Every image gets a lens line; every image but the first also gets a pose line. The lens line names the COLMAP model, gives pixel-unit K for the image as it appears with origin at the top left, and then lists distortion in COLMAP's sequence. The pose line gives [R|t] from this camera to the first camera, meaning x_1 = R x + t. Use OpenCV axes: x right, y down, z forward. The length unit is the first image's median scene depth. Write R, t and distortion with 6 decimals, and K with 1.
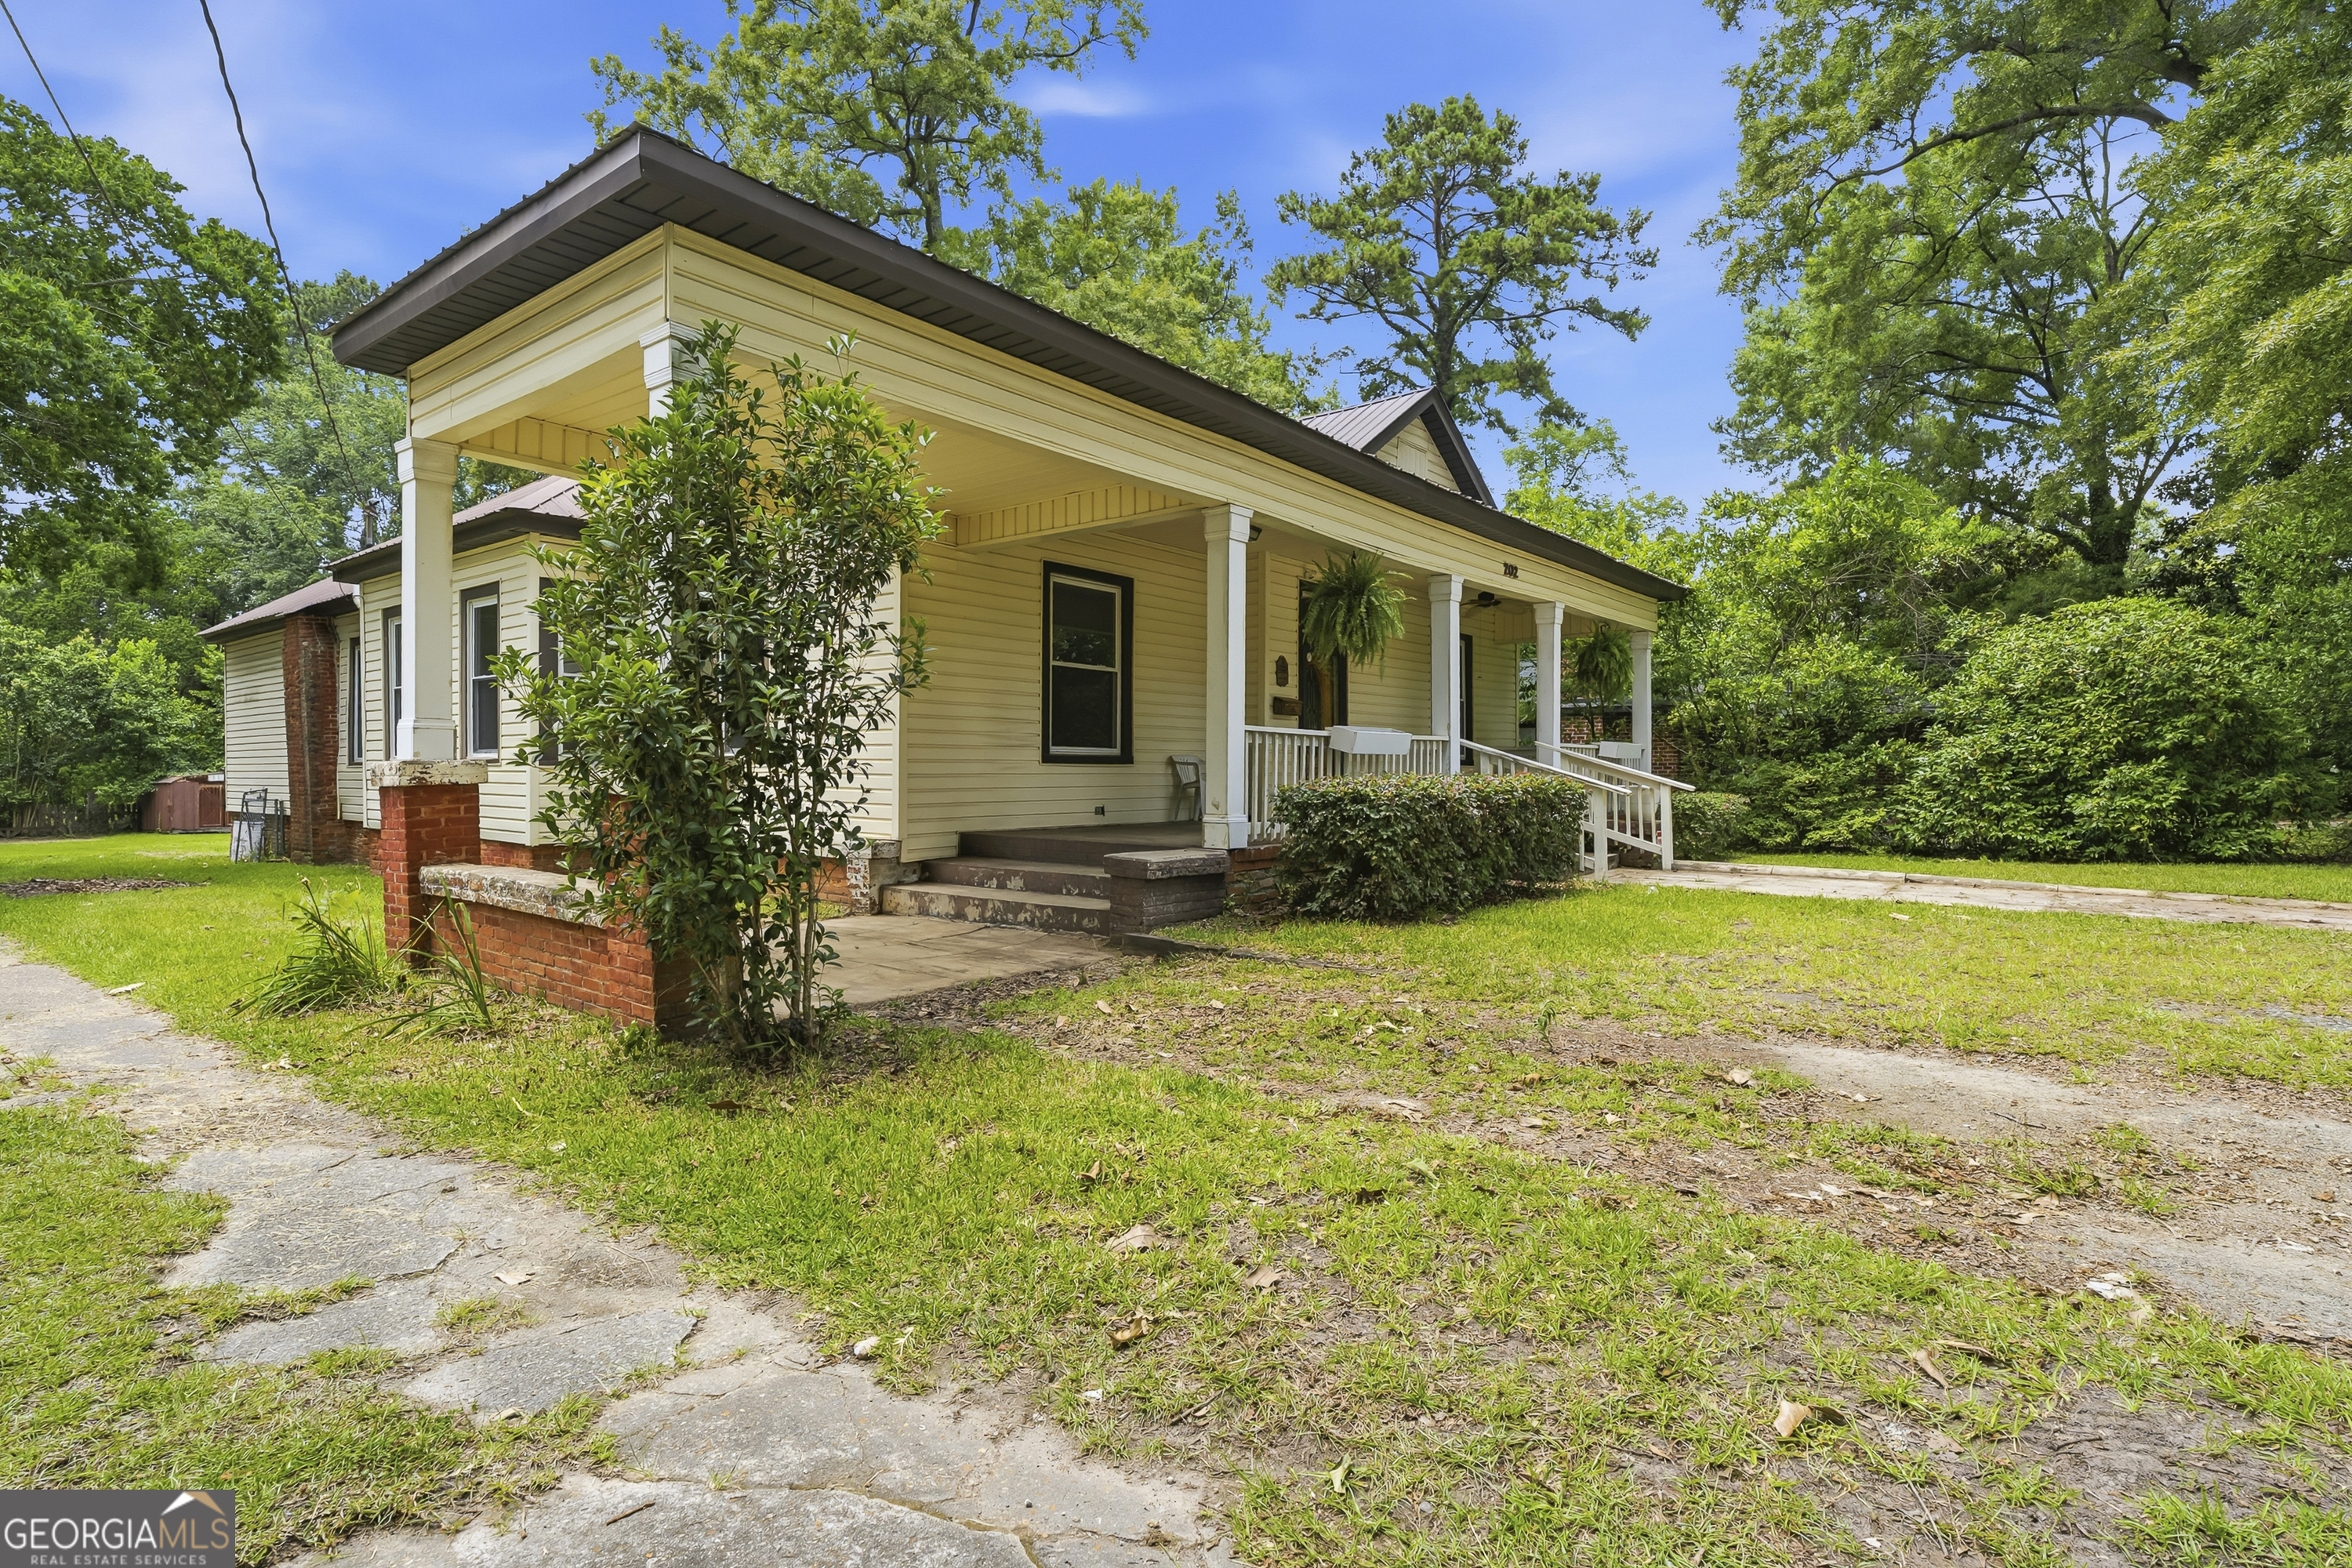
lens RADIAL K [[1053.3, 0, 1162.5], [0, 1053.3, 770.5], [0, 0, 1]] dist [-0.006546, 0.000602]
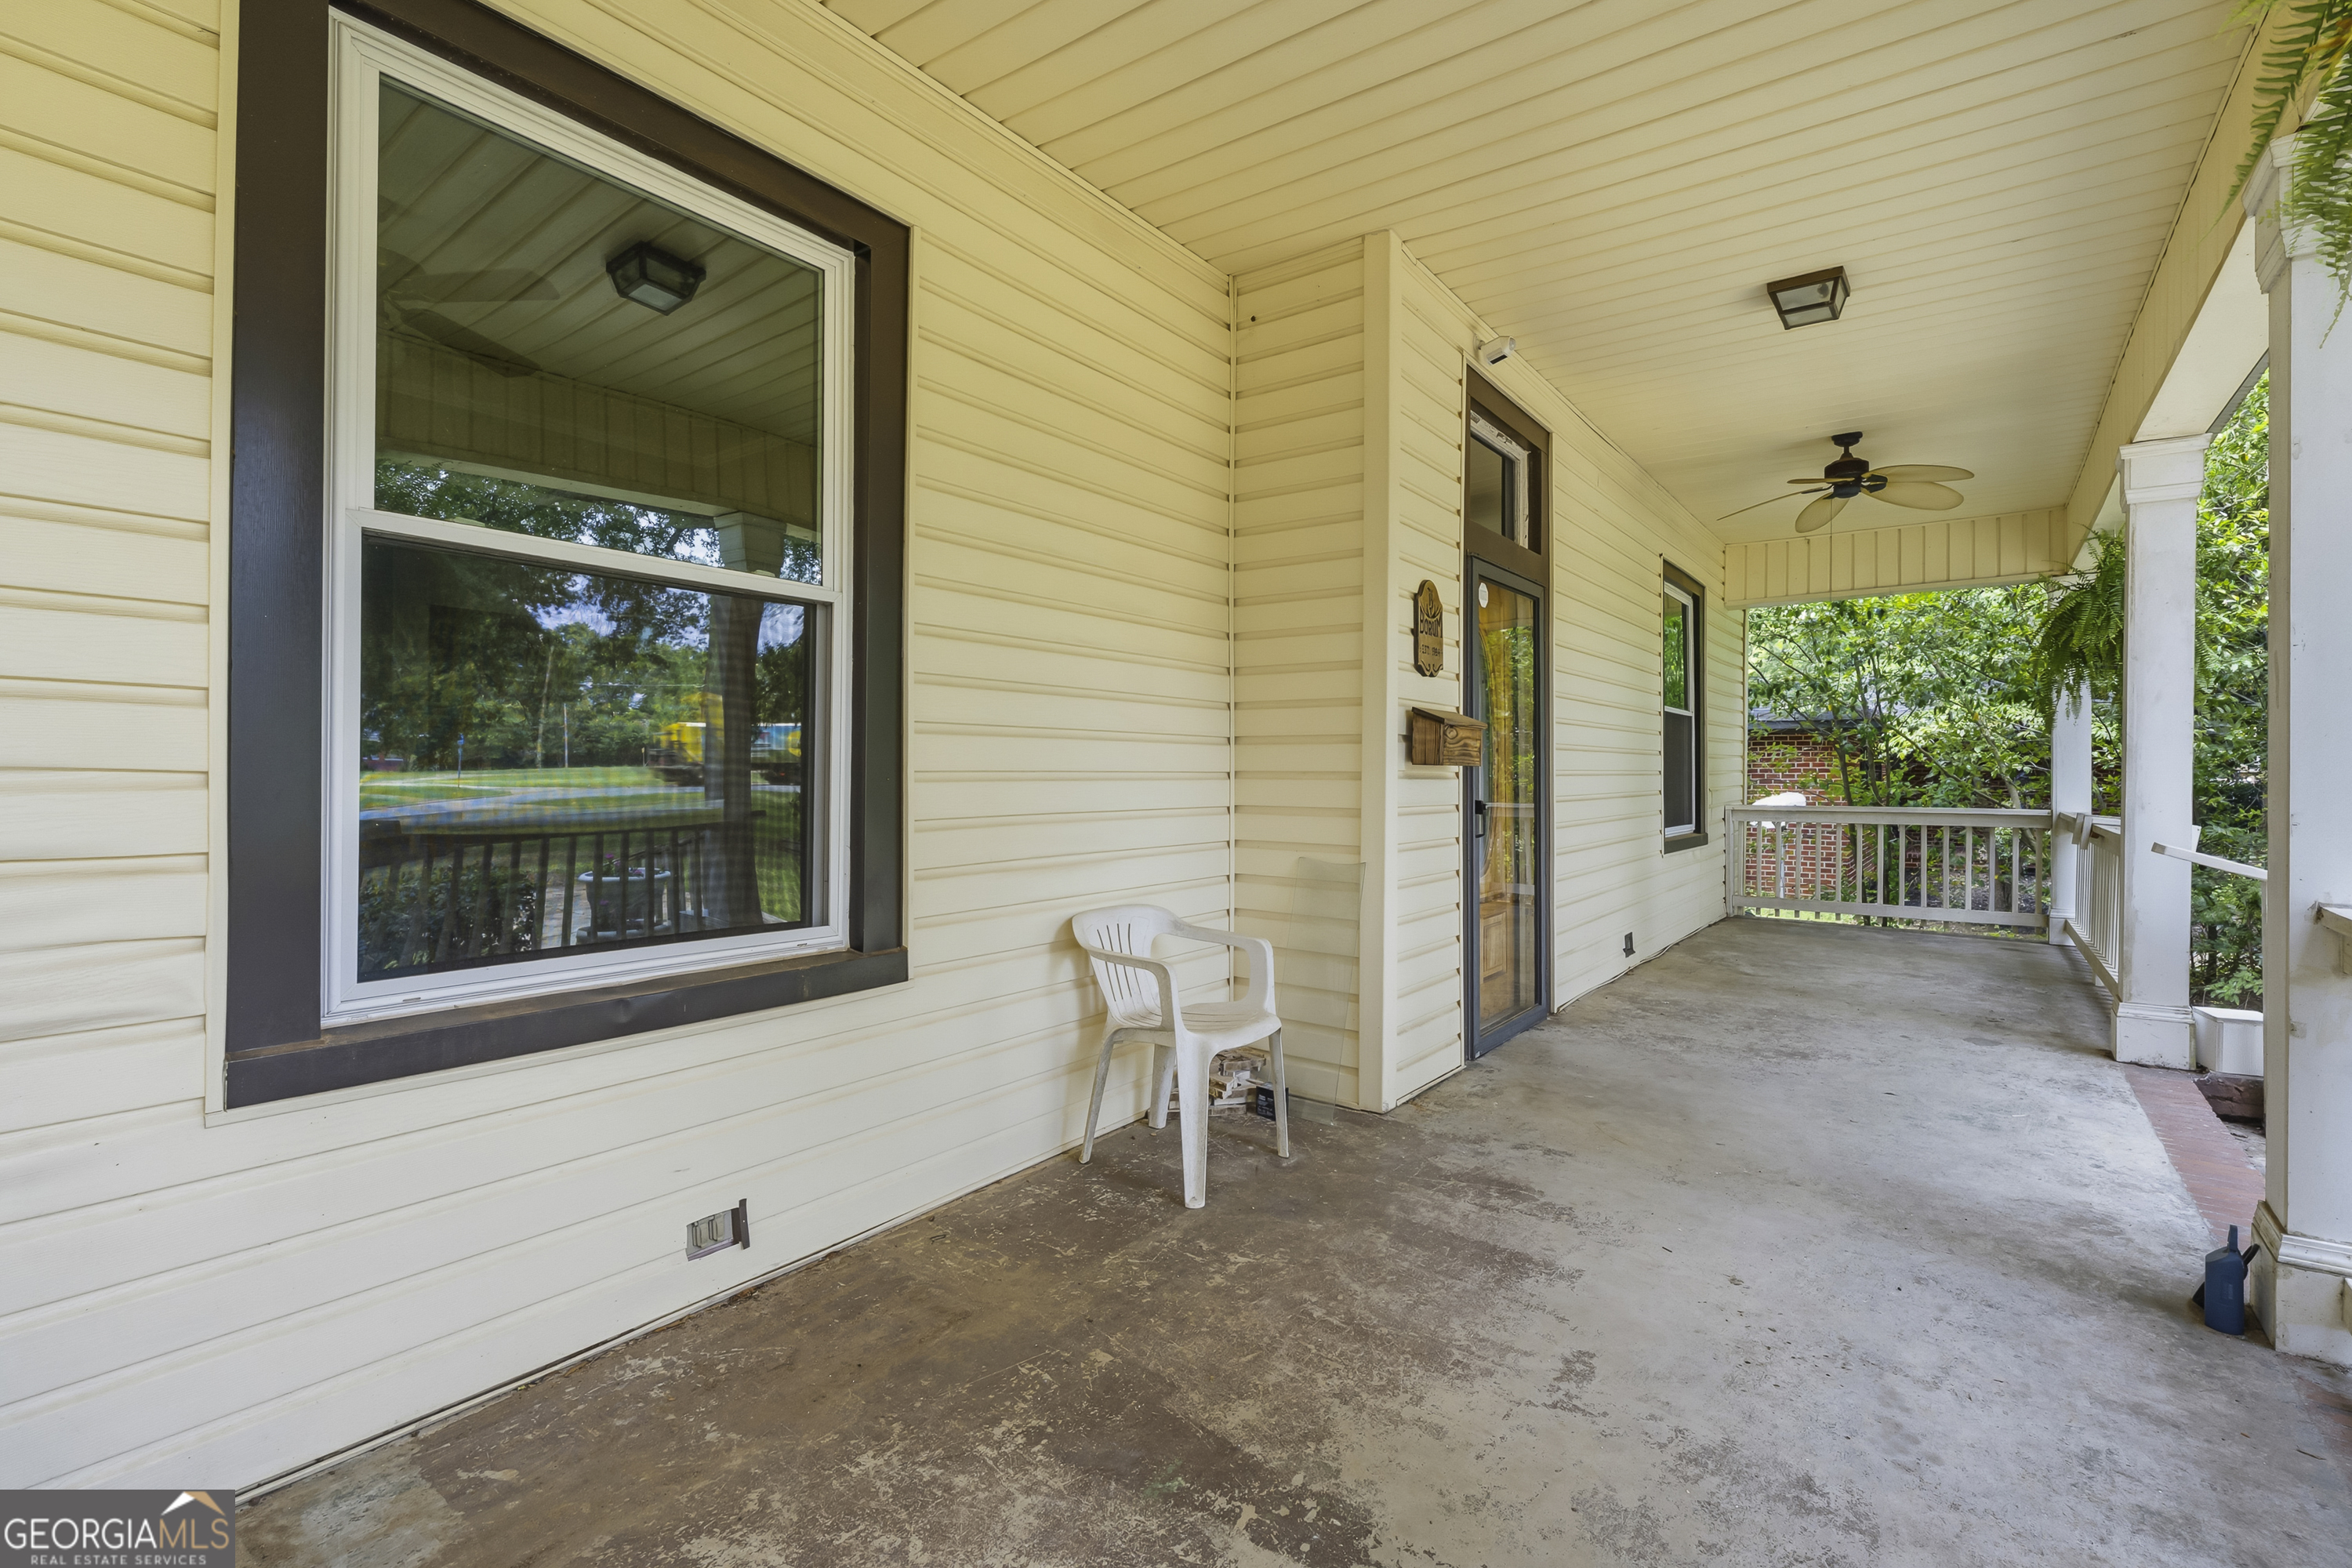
lens RADIAL K [[1078.2, 0, 1165.5], [0, 1078.2, 790.7], [0, 0, 1]] dist [-0.005599, -0.000254]
pose [[0.998547, 0.000106, 0.053880, 0.019347], [-0.000578, 0.999962, 0.008738, -0.052500], [-0.053877, -0.008756, 0.998509, 0.742976]]
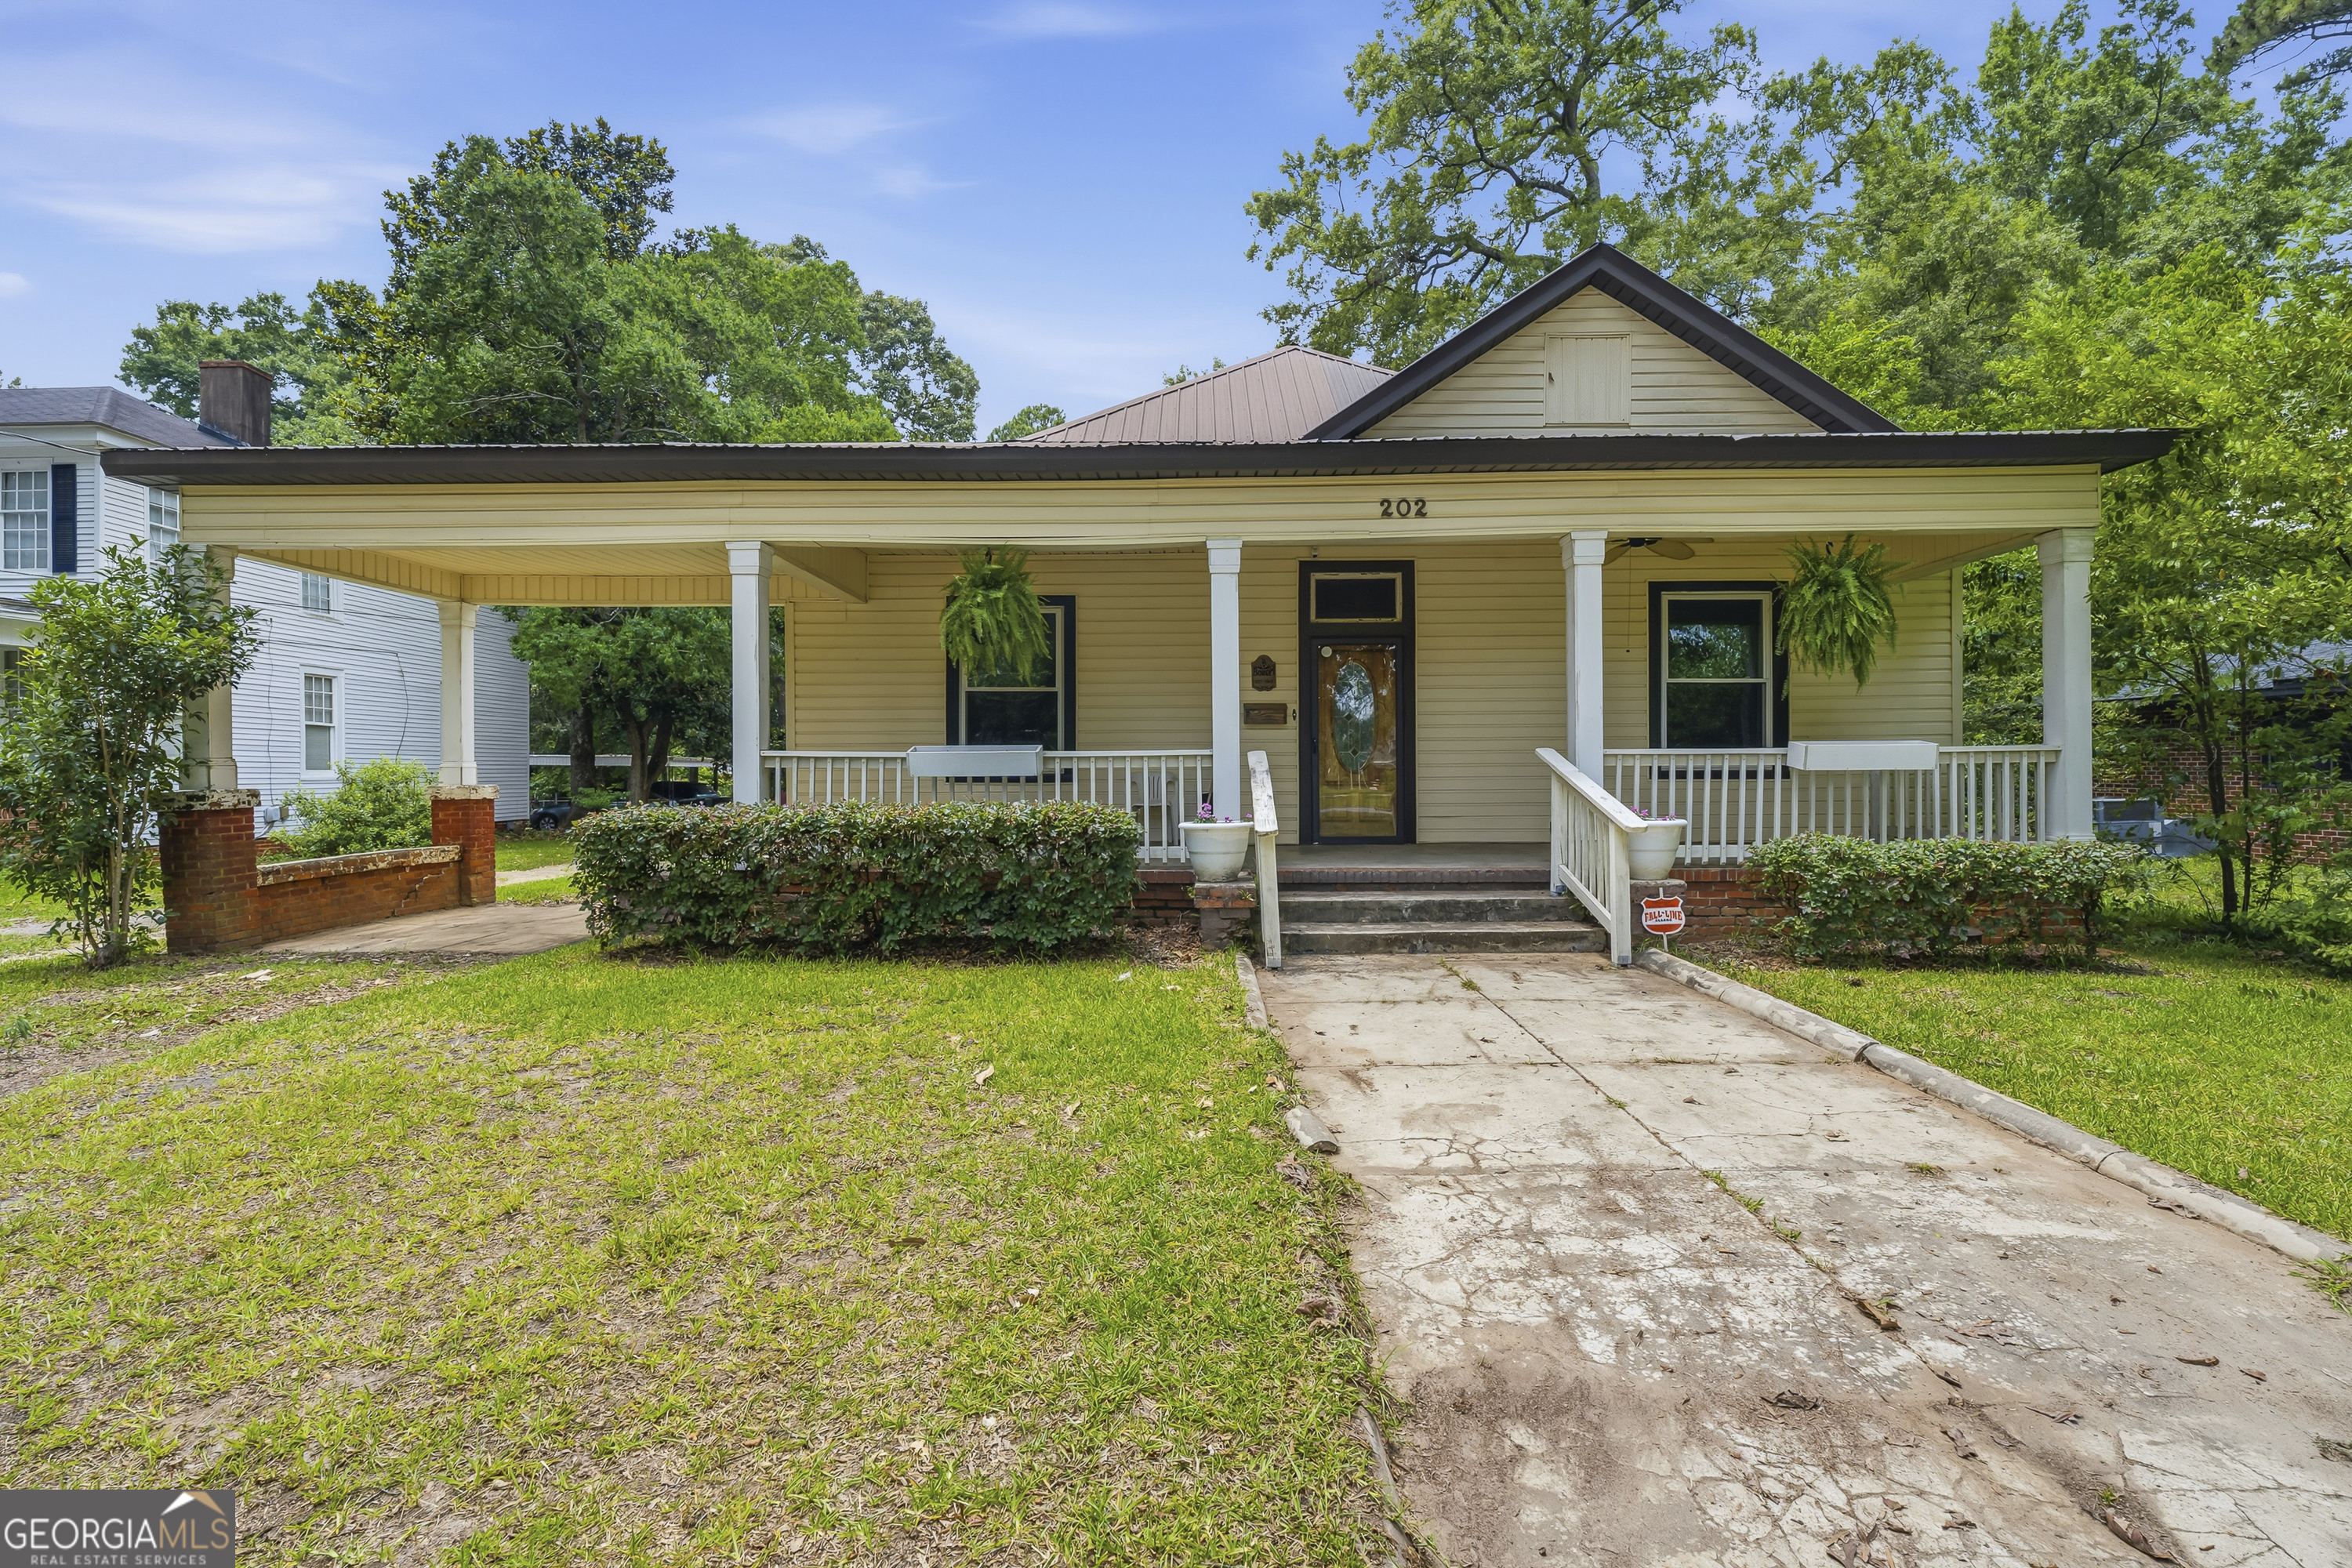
lens RADIAL K [[1056.6, 0, 1171.5], [0, 1056.6, 781.0], [0, 0, 1]] dist [-0.010627, 0.000064]
pose [[0.622054, 0.004717, -0.782960, 0.803592], [0.000180, 0.999981, 0.006168, -0.013307], [0.782974, -0.003978, 0.622041, 0.450989]]
